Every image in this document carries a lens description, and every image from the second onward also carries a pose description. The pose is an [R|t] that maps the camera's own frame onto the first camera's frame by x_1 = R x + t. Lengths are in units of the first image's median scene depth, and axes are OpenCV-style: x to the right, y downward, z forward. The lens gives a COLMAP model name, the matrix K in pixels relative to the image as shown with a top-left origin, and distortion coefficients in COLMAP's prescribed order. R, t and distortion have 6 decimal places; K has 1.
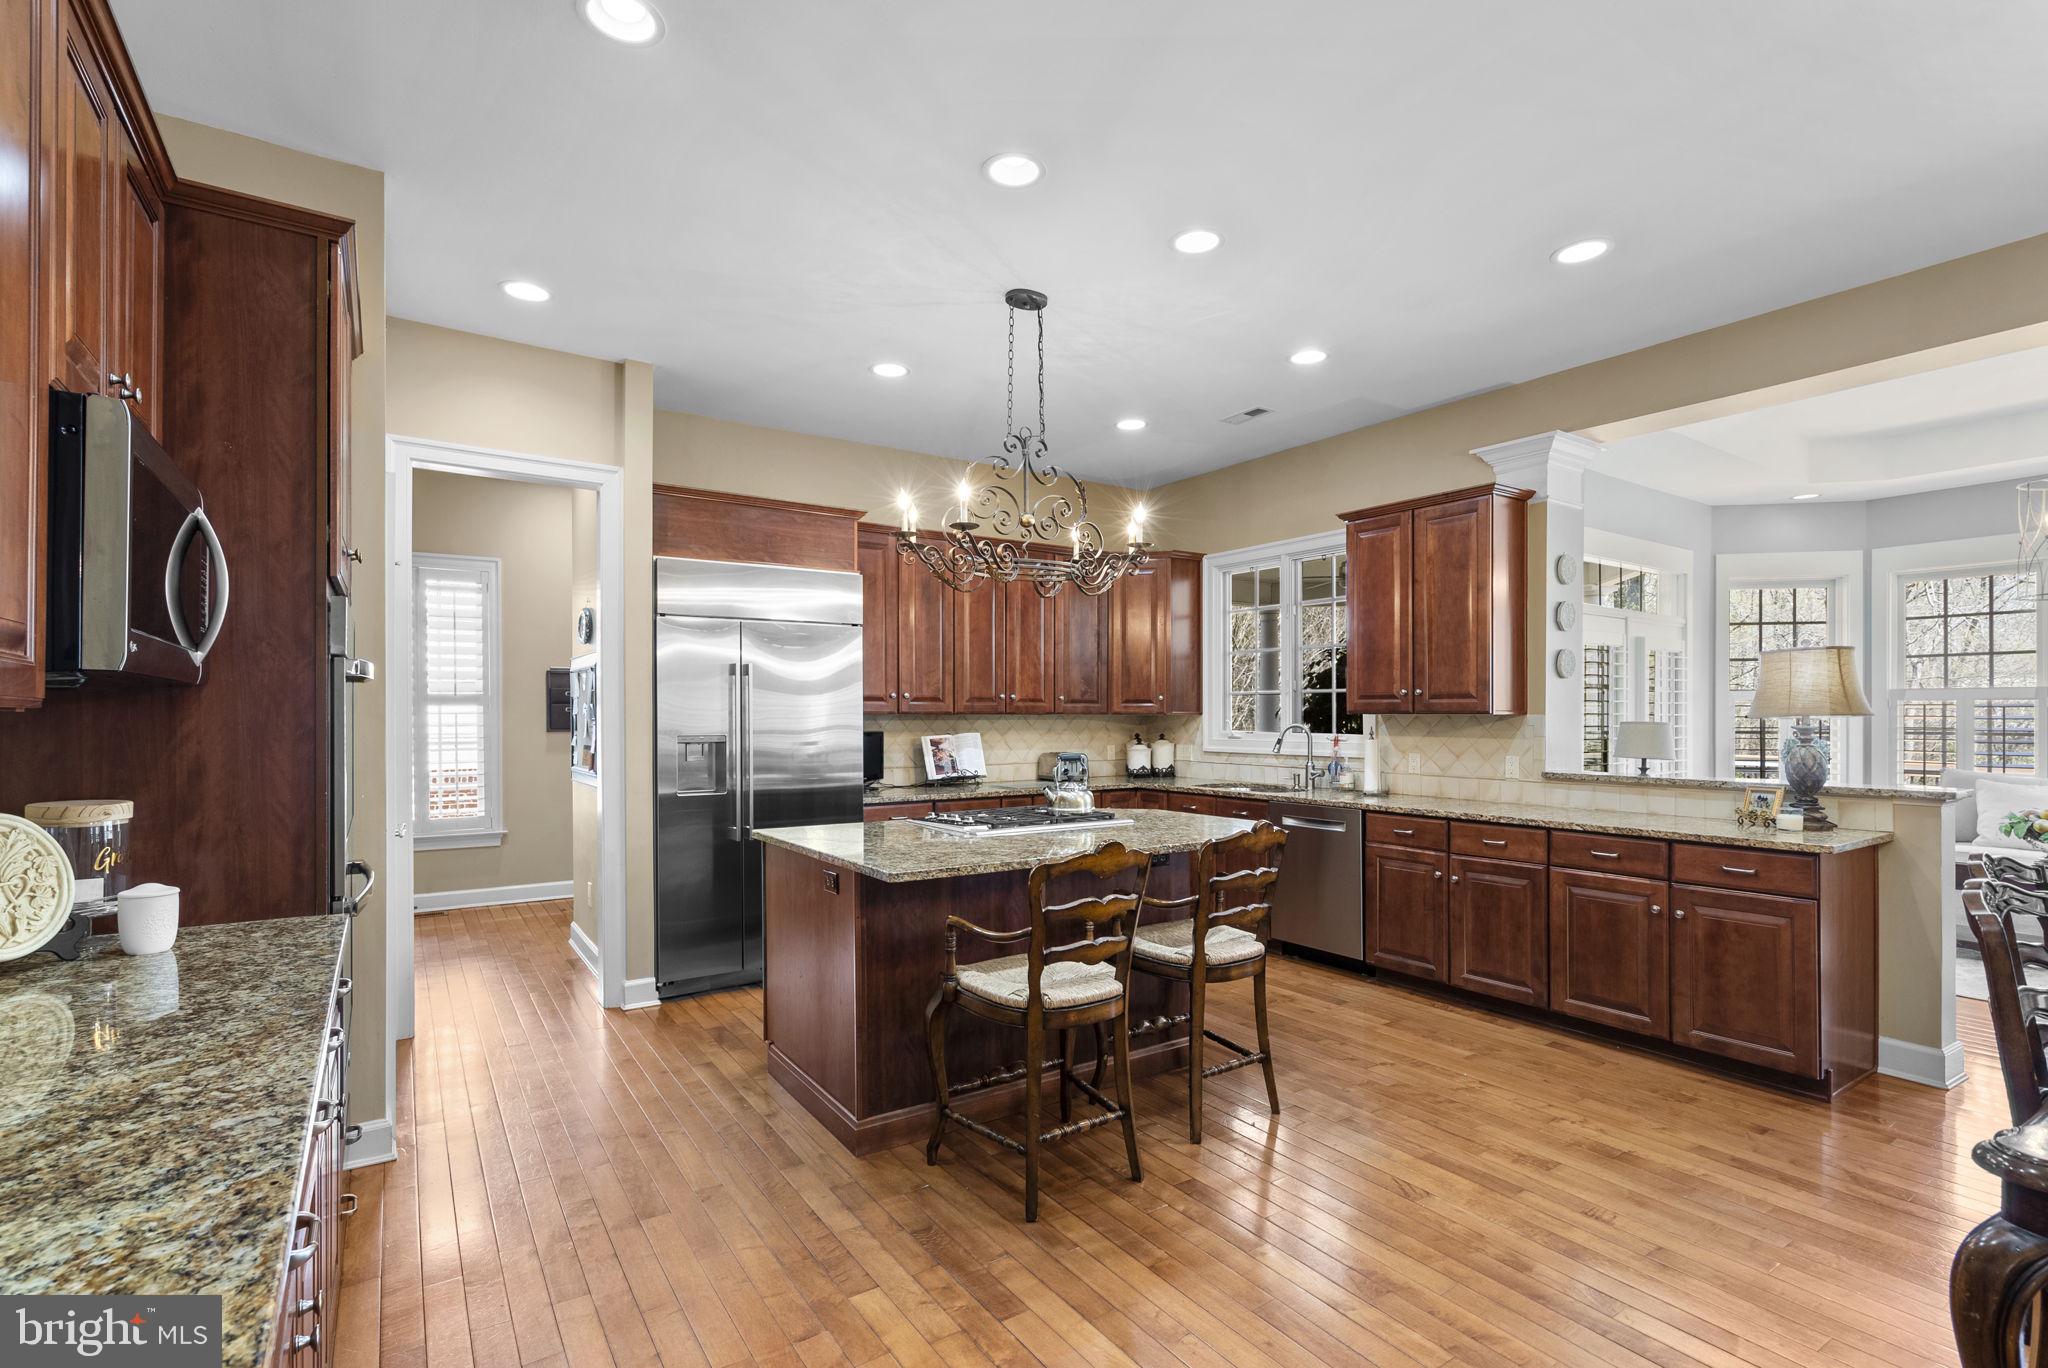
lens RADIAL K [[947.2, 0, 1023.9], [0, 947.2, 713.4], [0, 0, 1]] dist [0.000829, 0.000282]
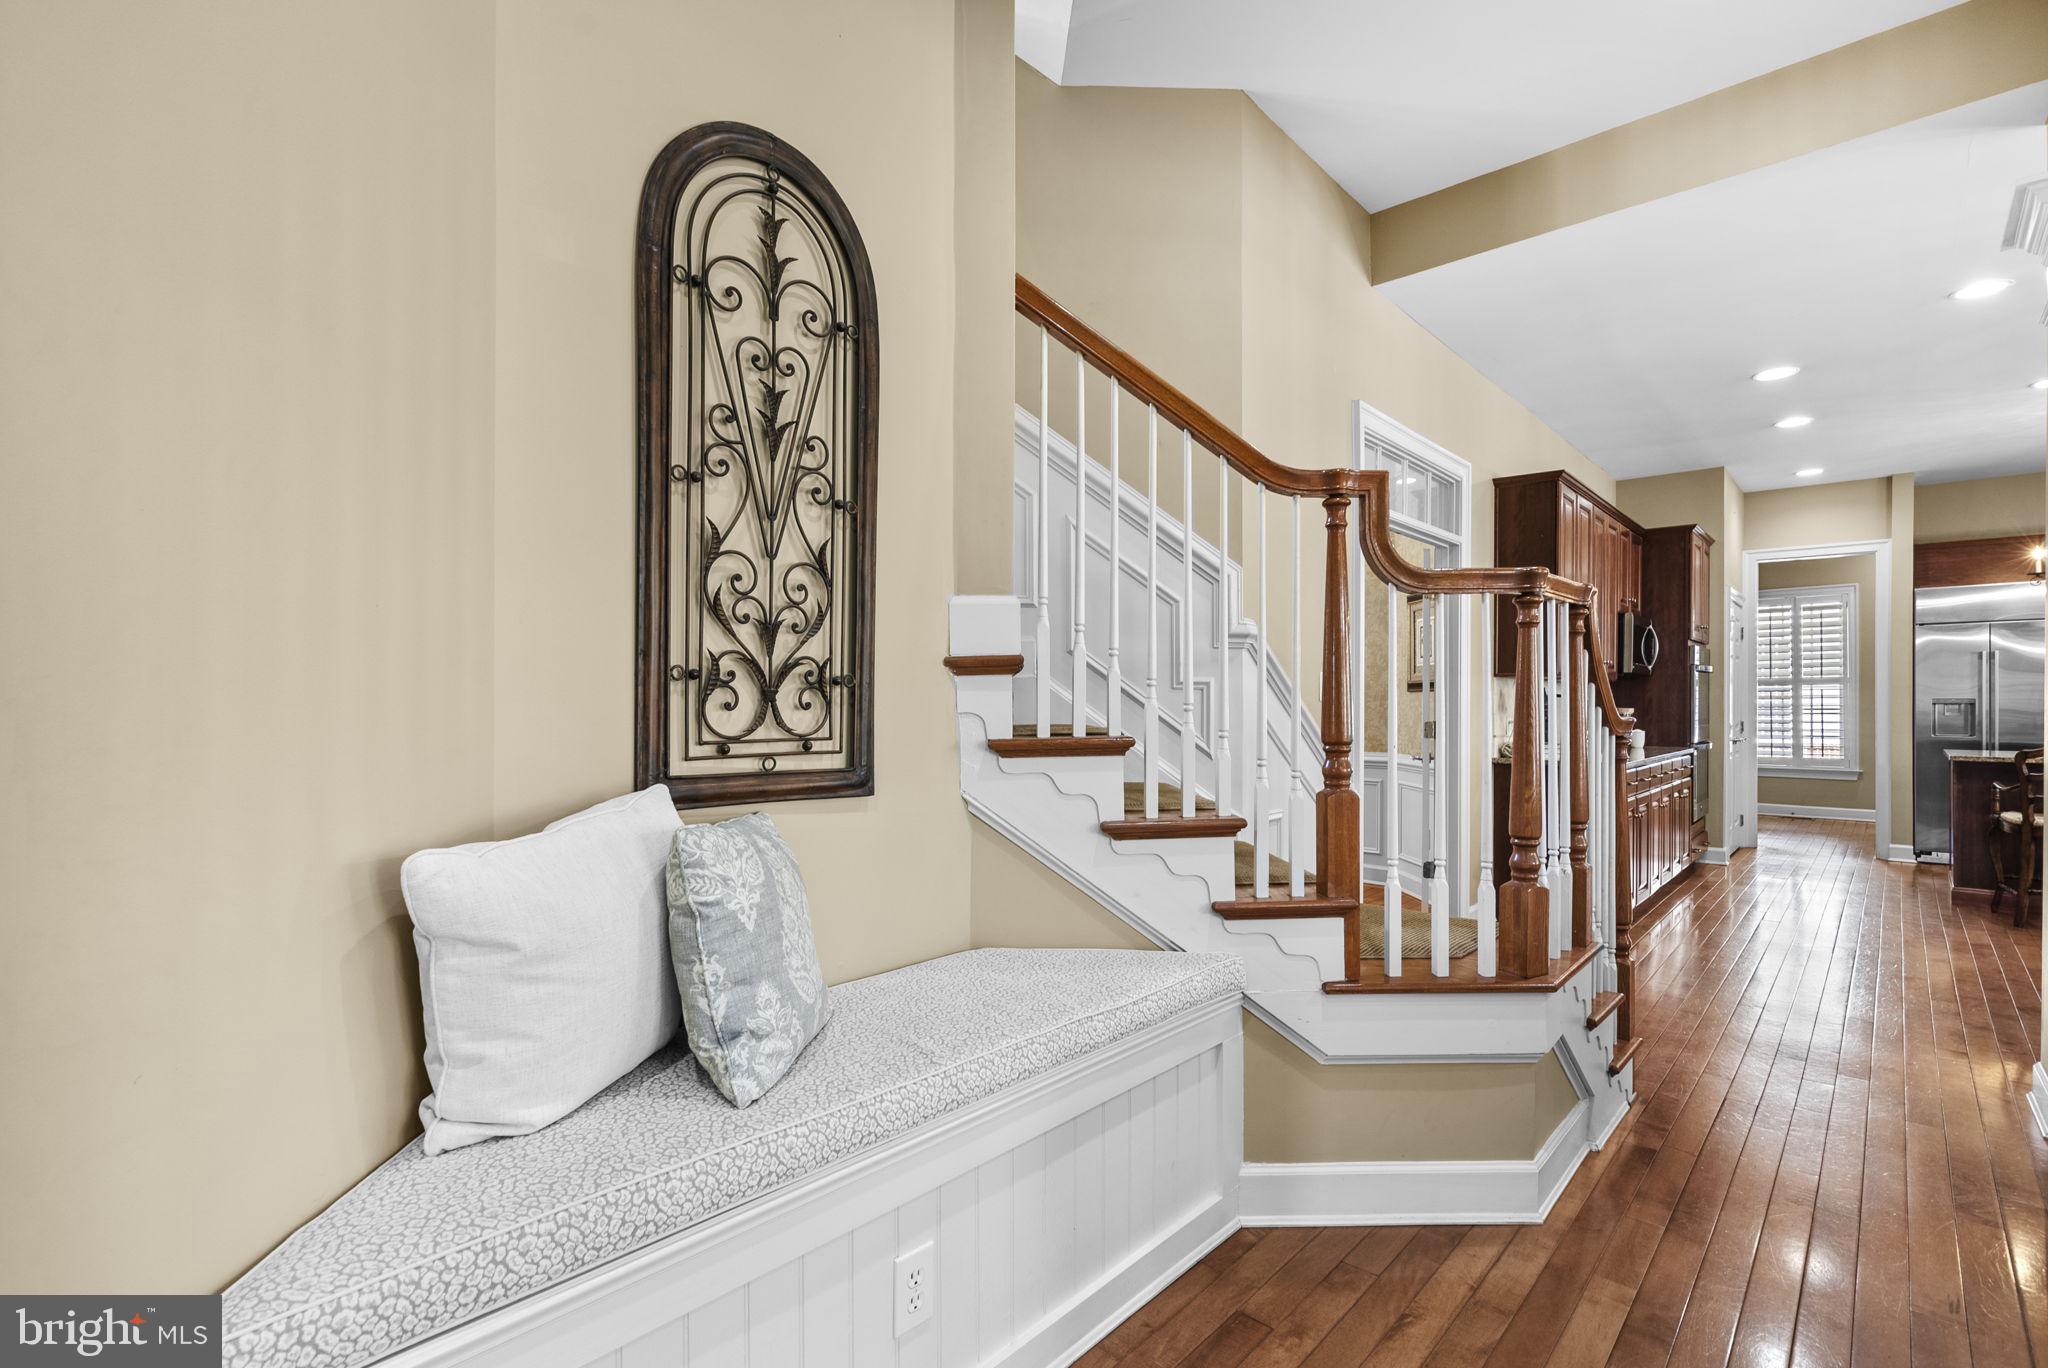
lens RADIAL K [[947.2, 0, 1023.9], [0, 947.2, 713.4], [0, 0, 1]] dist [0.000829, 0.000282]
pose [[0.234612, 0.006877, -0.972065, 0.875988], [0.002769, 0.999966, 0.007743, 0.033464], [0.972085, -0.004509, 0.234585, -0.911825]]
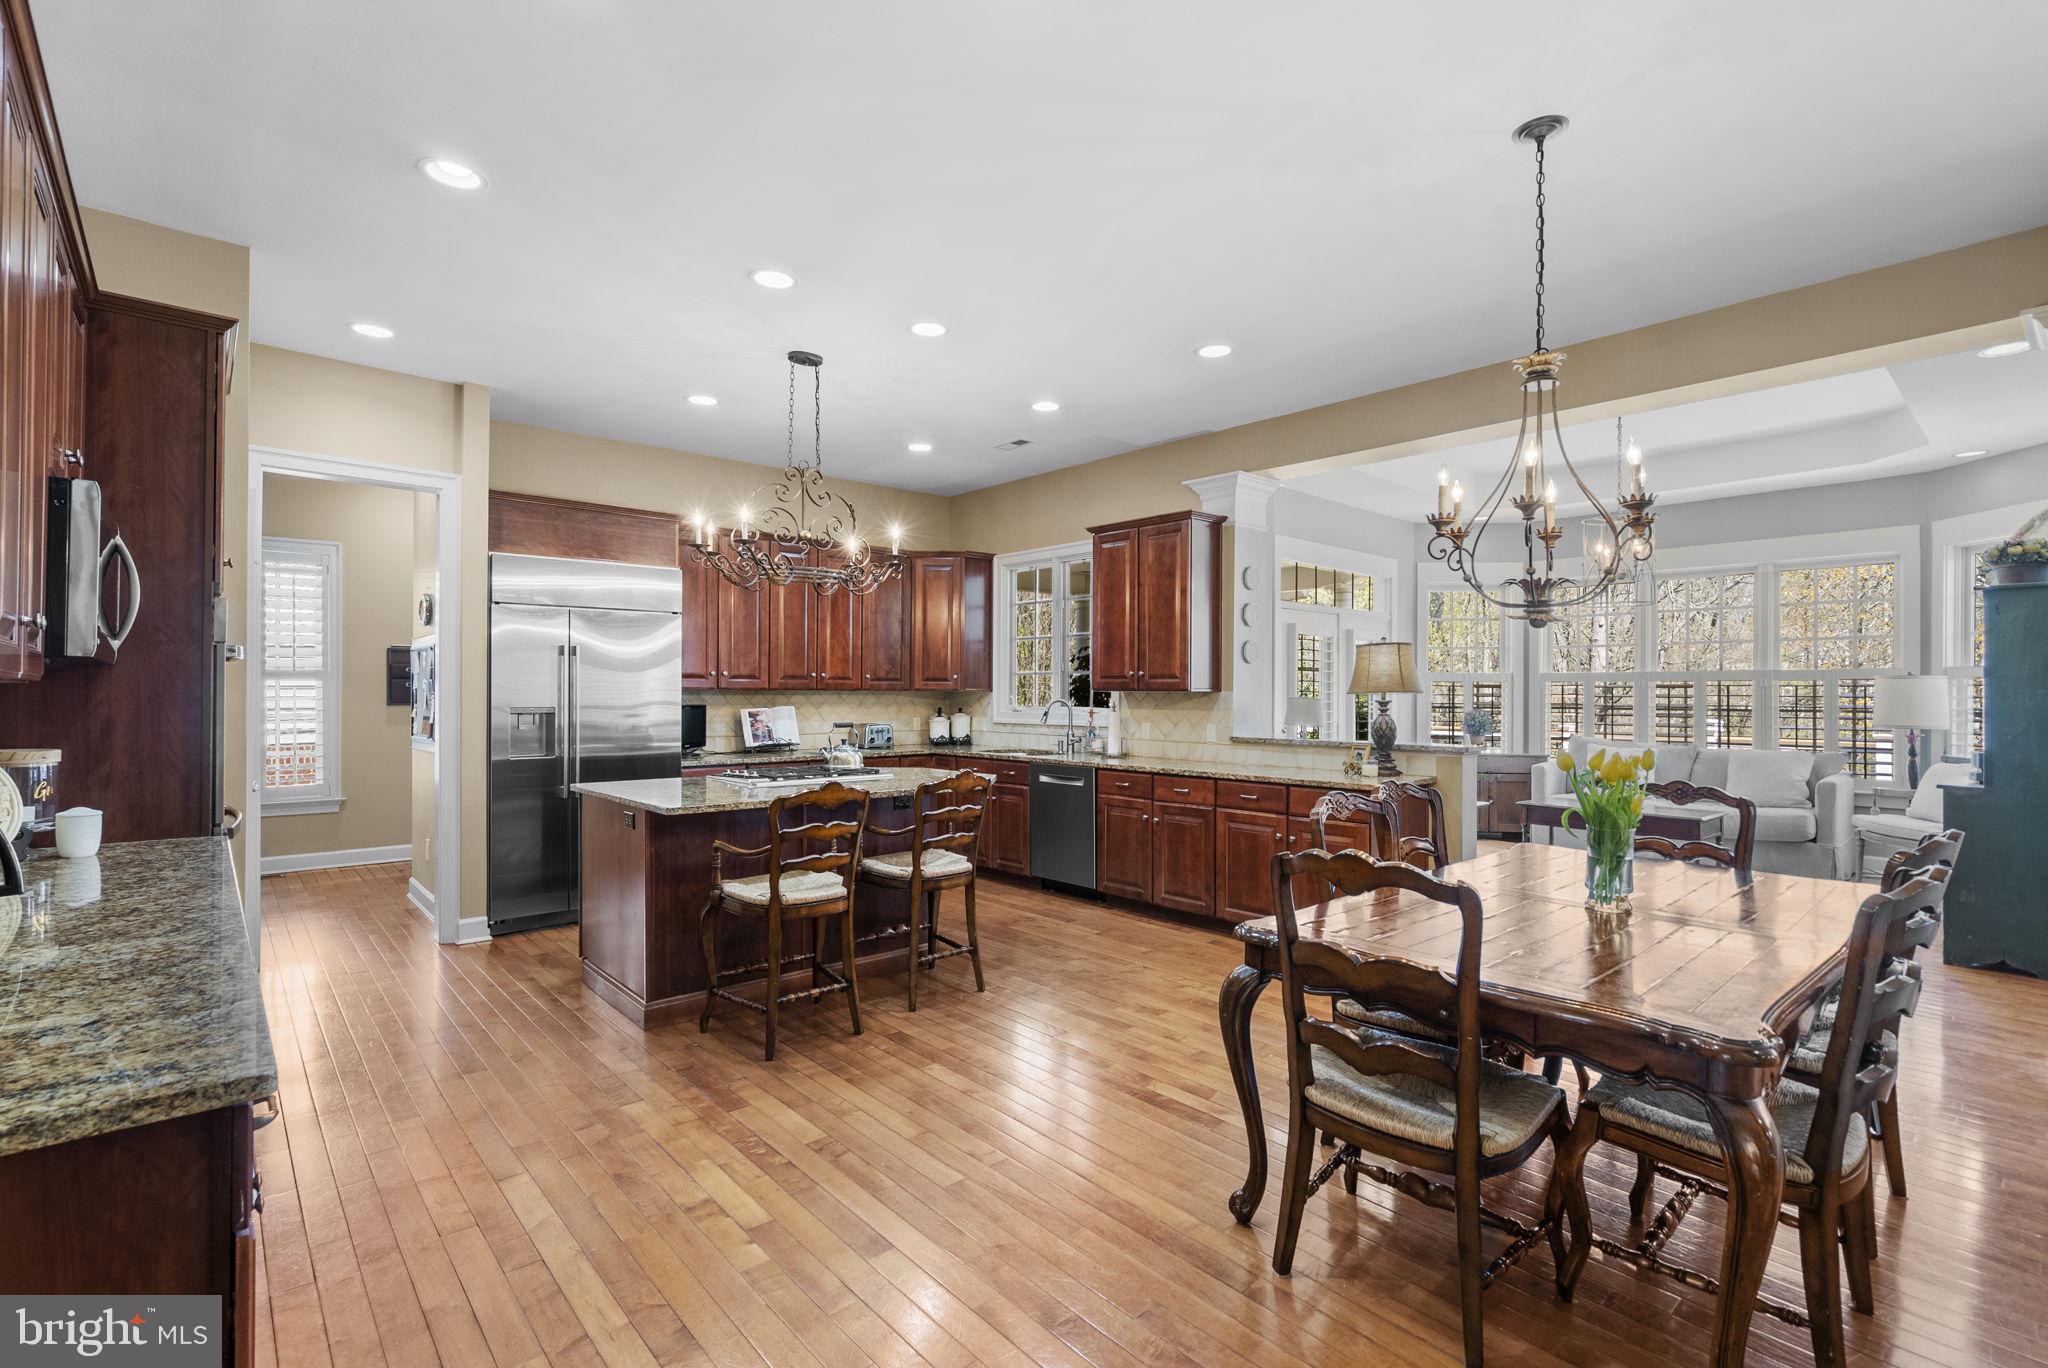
lens RADIAL K [[934.7, 0, 1024.0], [0, 934.7, 684.0], [0, 0, 1]] dist [0.001005, 0.000557]
pose [[0.991213, 0.004616, 0.132198, 0.109225], [-0.003632, 0.999964, -0.007686, 0.001684], [-0.132228, 0.007138, 0.991194, -0.222086]]
